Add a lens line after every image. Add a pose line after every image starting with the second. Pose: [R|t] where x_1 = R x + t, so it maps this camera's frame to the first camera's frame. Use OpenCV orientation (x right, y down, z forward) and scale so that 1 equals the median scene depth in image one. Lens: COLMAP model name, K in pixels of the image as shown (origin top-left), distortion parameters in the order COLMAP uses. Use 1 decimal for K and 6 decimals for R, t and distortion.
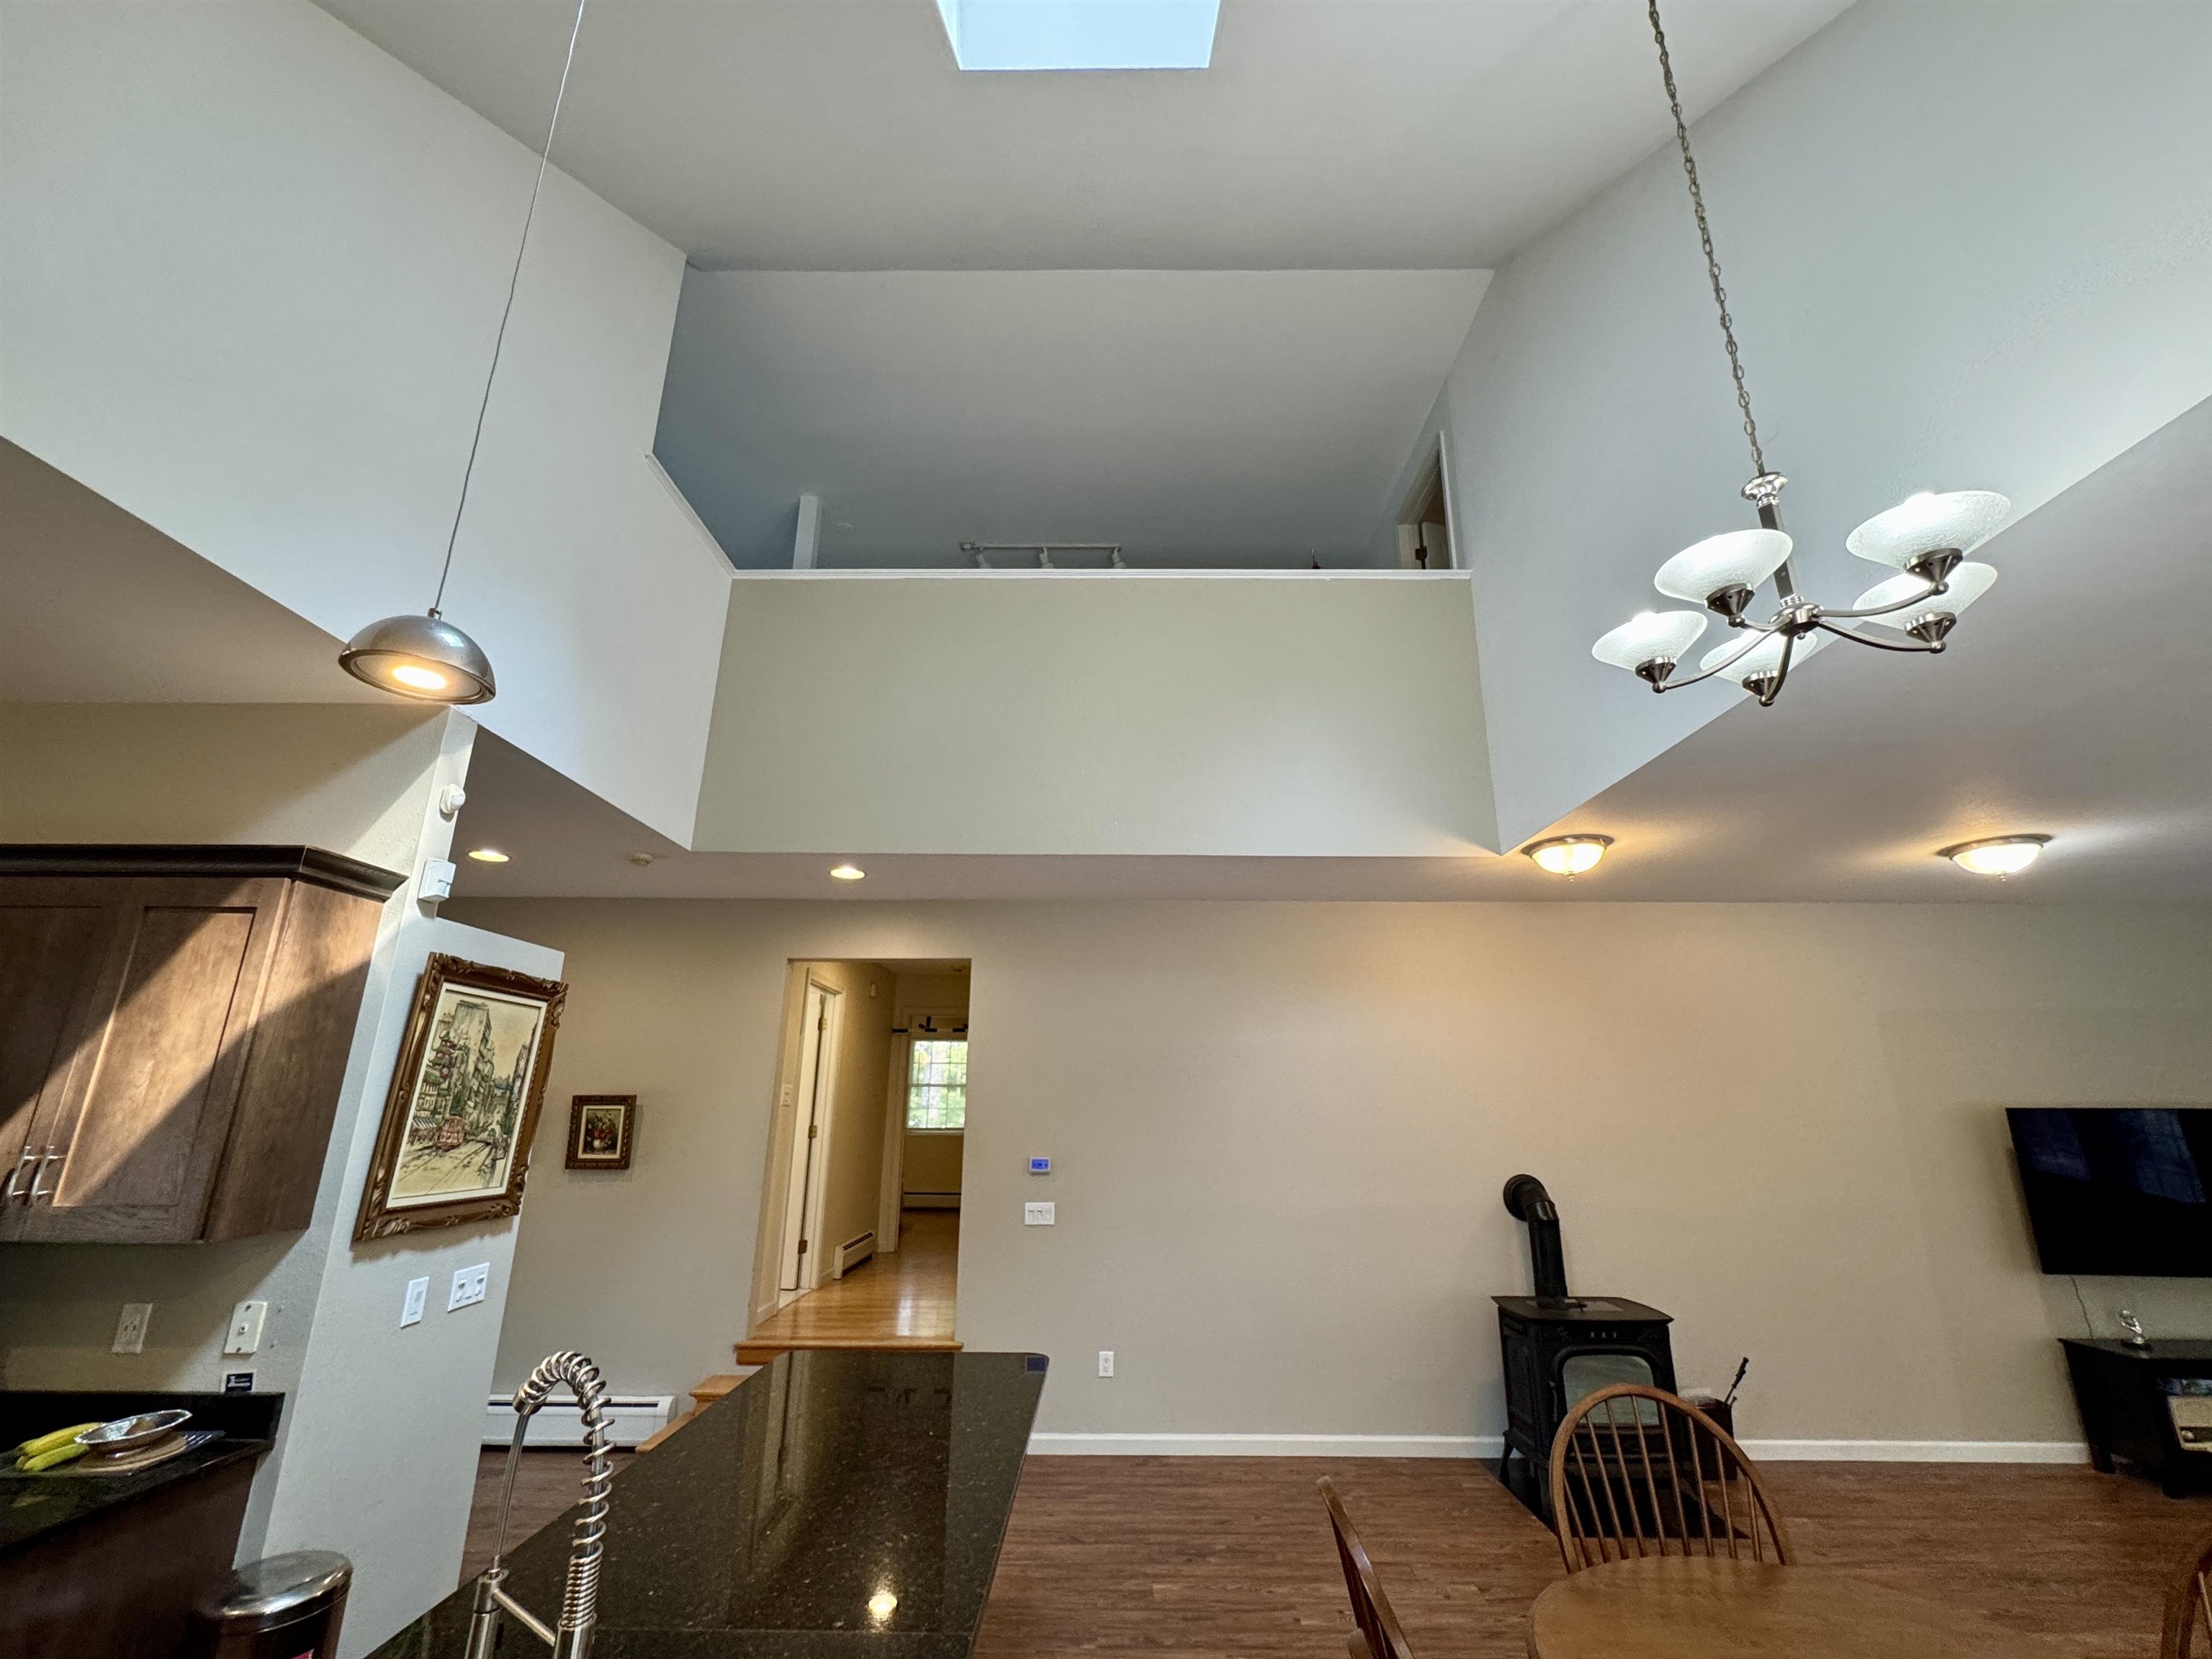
lens RADIAL K [[925.4, 0, 1104.7], [0, 925.4, 830.1], [0, 0, 1]] dist [-0.004001, 0.000478]
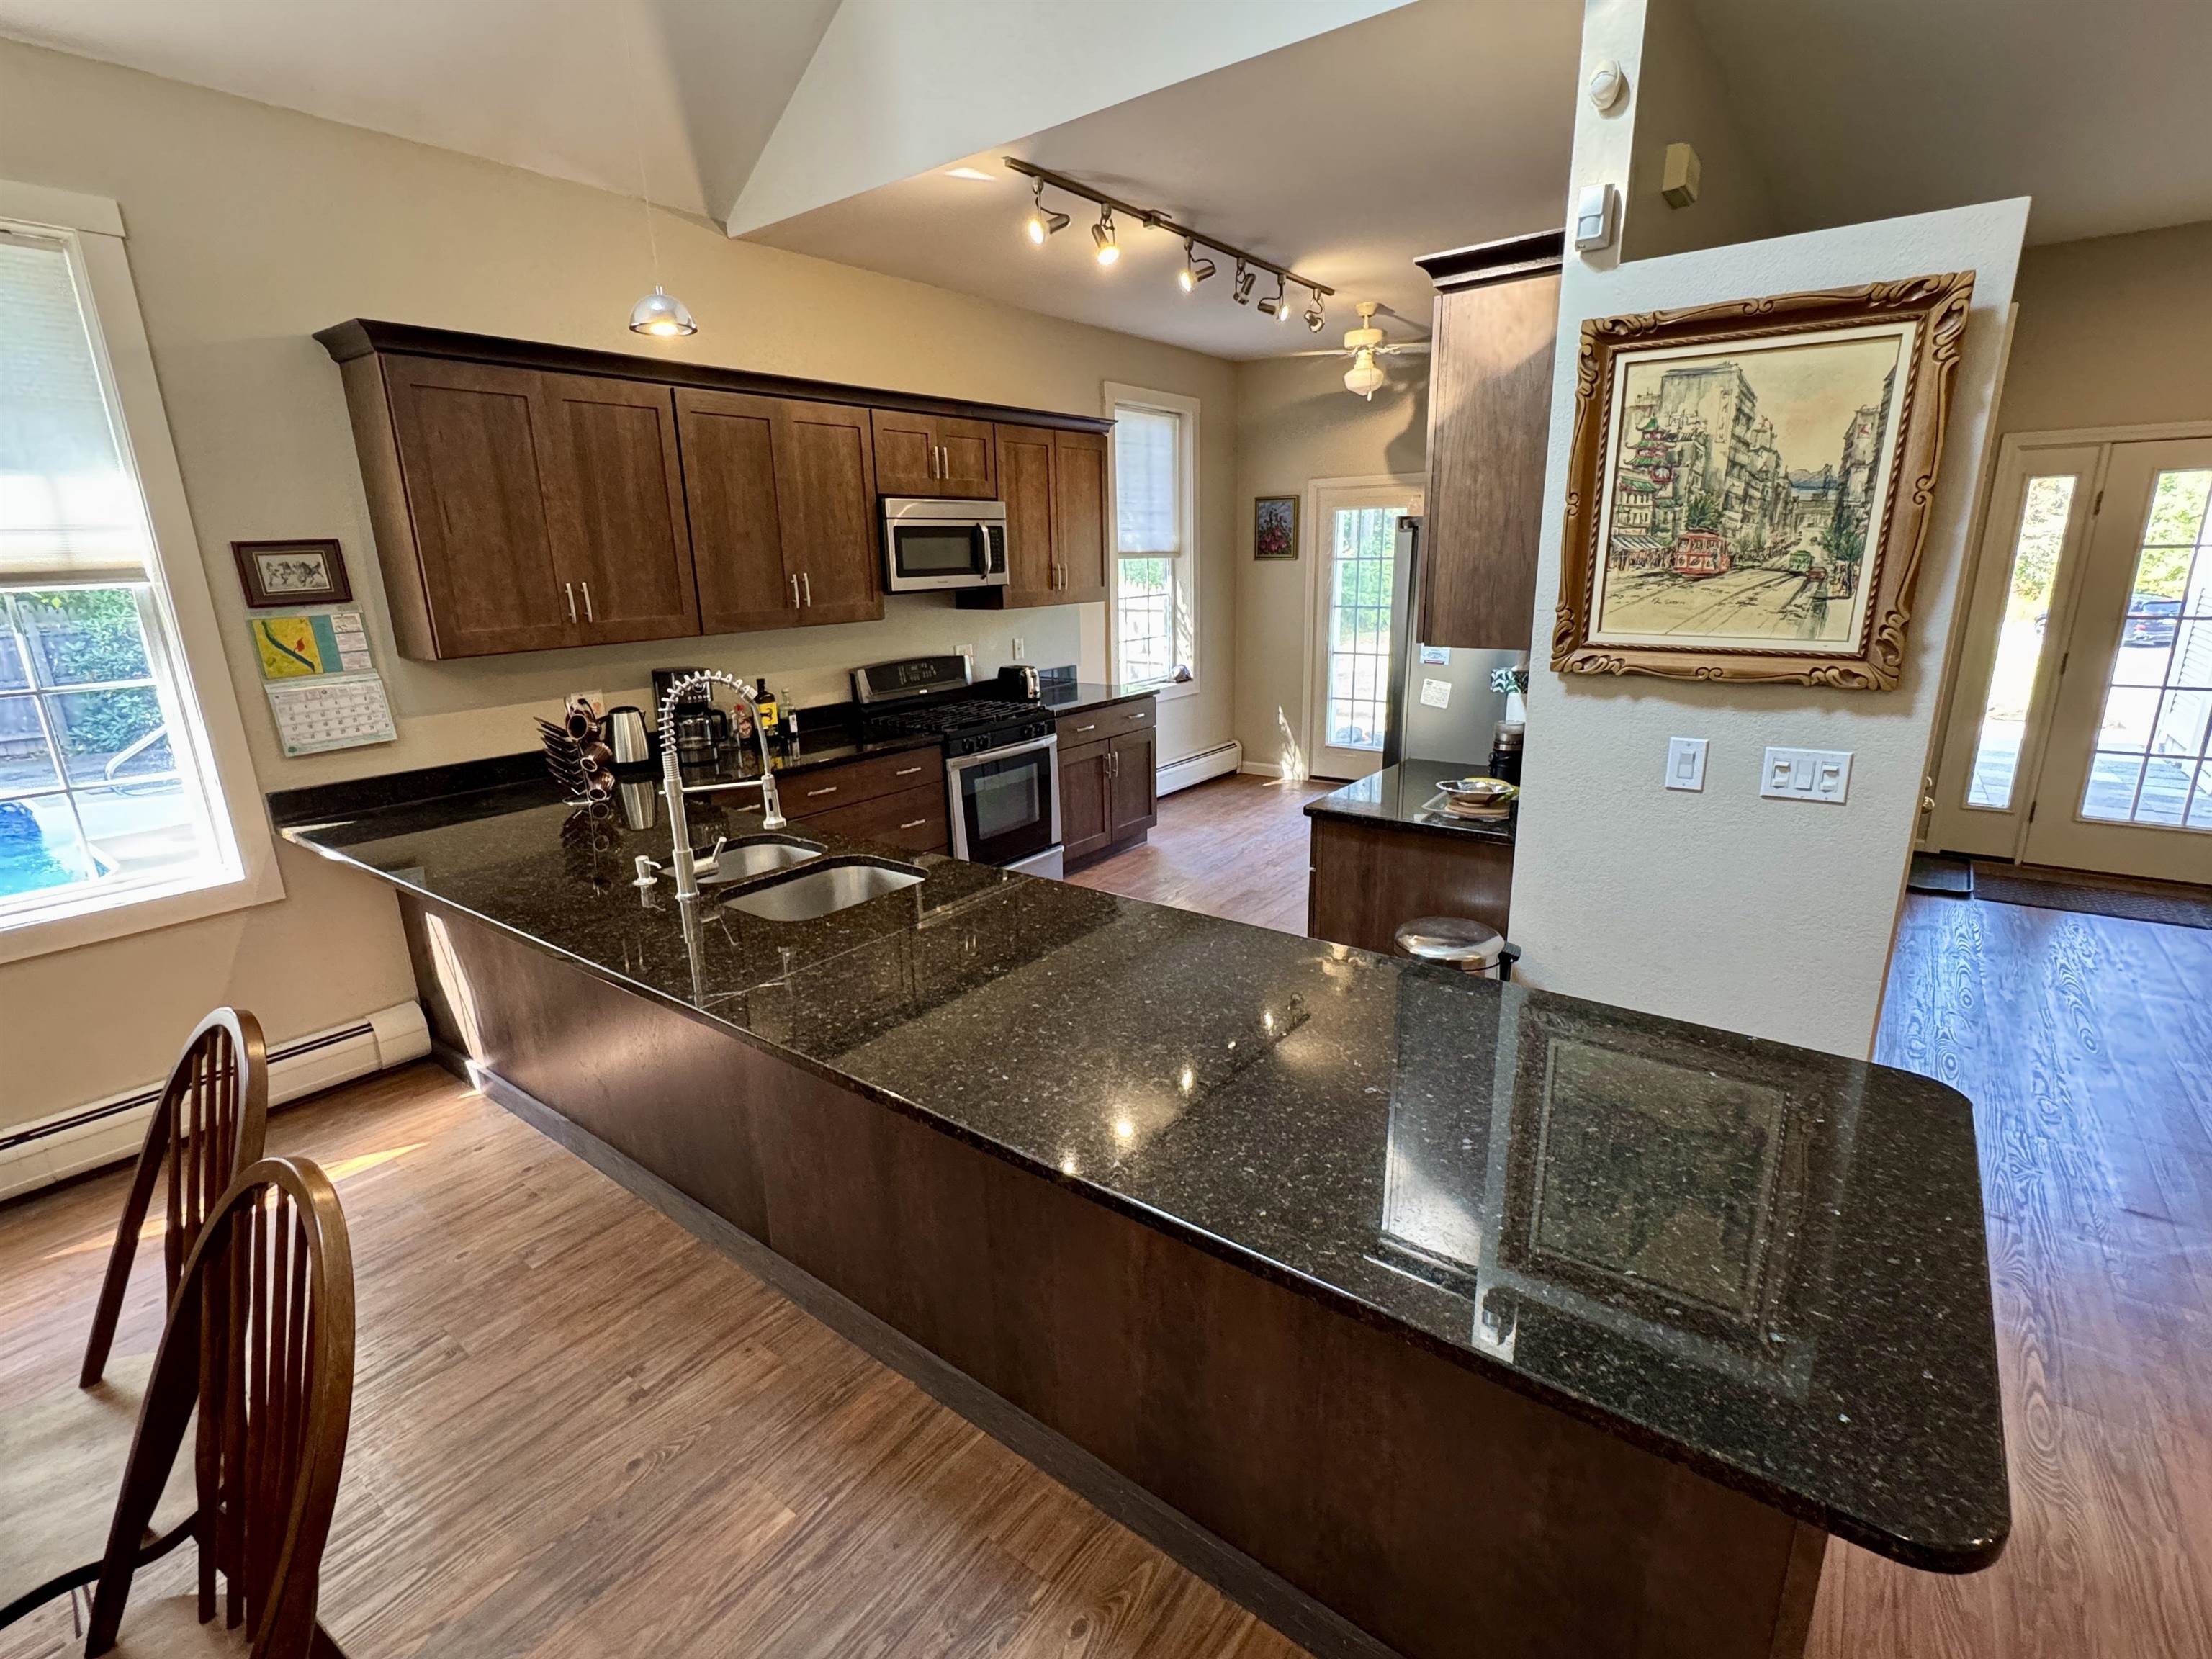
lens RADIAL K [[1029.2, 0, 1108.2], [0, 1029.2, 835.5], [0, 0, 1]] dist [-0.004734, 0.000950]
pose [[-0.595035, 0.221945, -0.772447, 0.221619], [0.248934, 0.964745, 0.085438, 0.324545], [0.764177, -0.141450, -0.629306, 1.025481]]
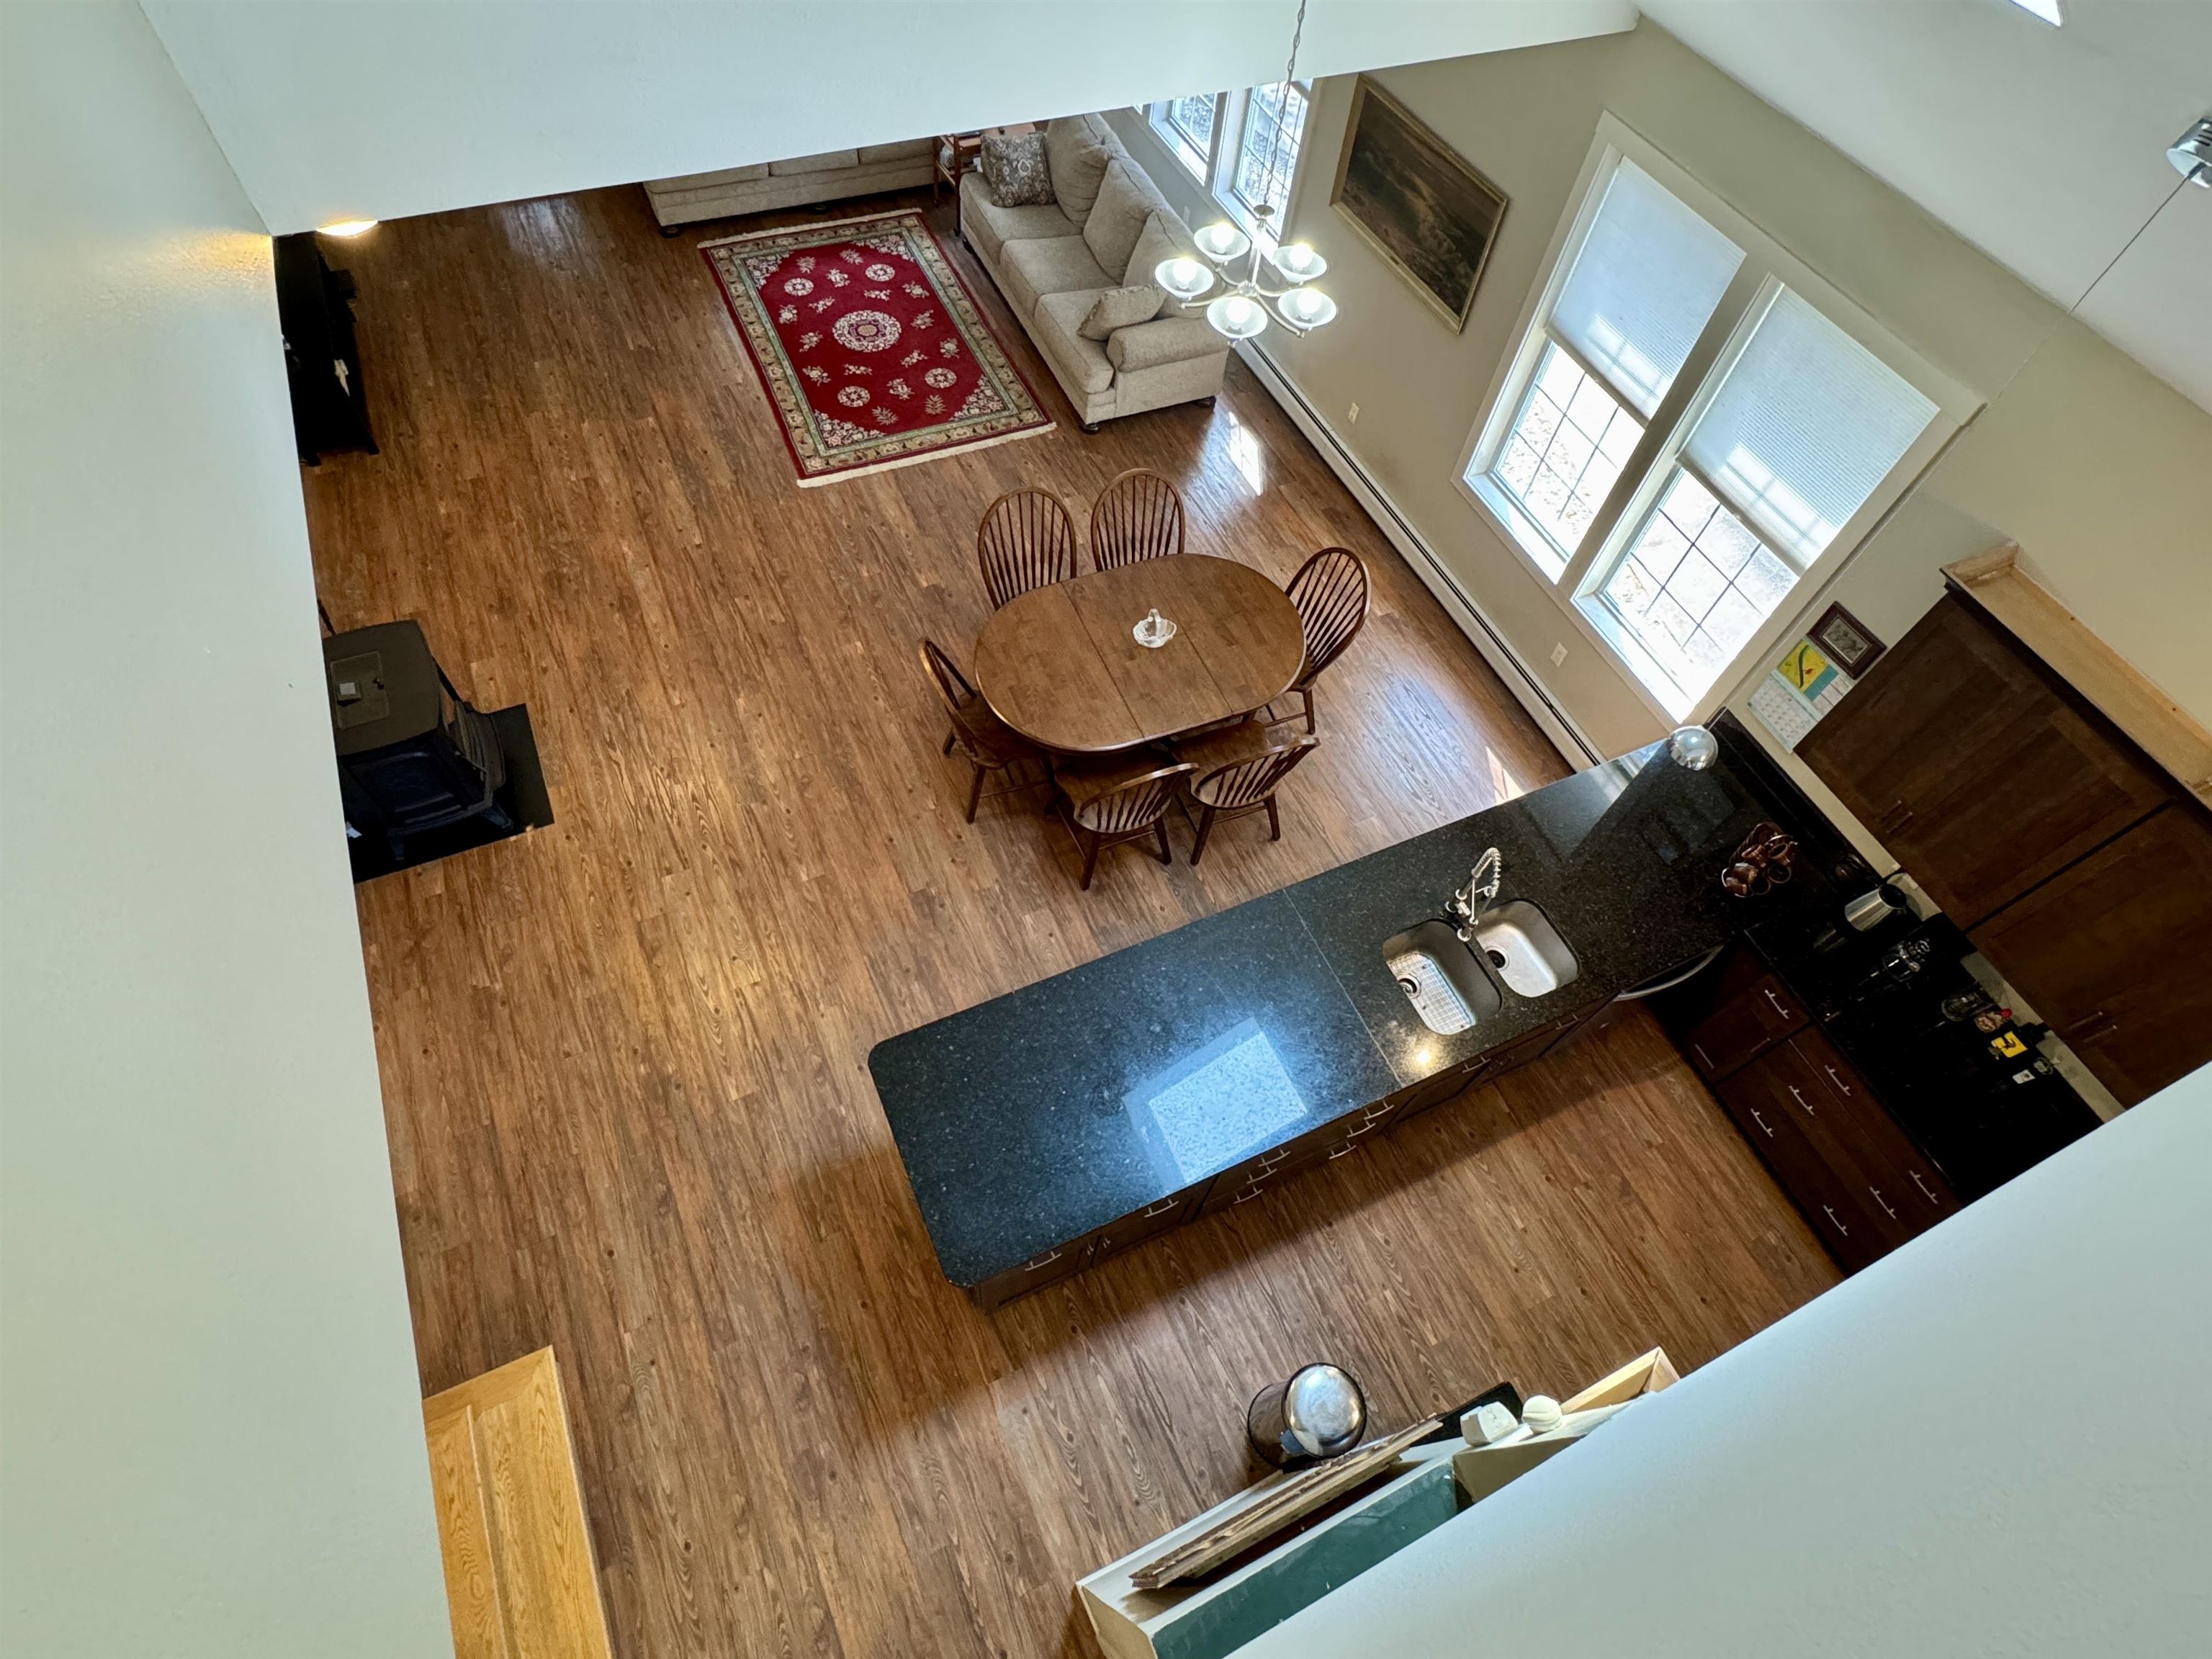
lens RADIAL K [[1108.0, 0, 1113.3], [0, 1108.0, 840.3], [0, 0, 1]] dist [-0.002504, 0.000178]
pose [[-0.428970, -0.787870, 0.441867, -0.559407], [-0.334659, 0.592964, 0.732392, -0.605604], [-0.839040, 0.166299, -0.518031, 1.389460]]
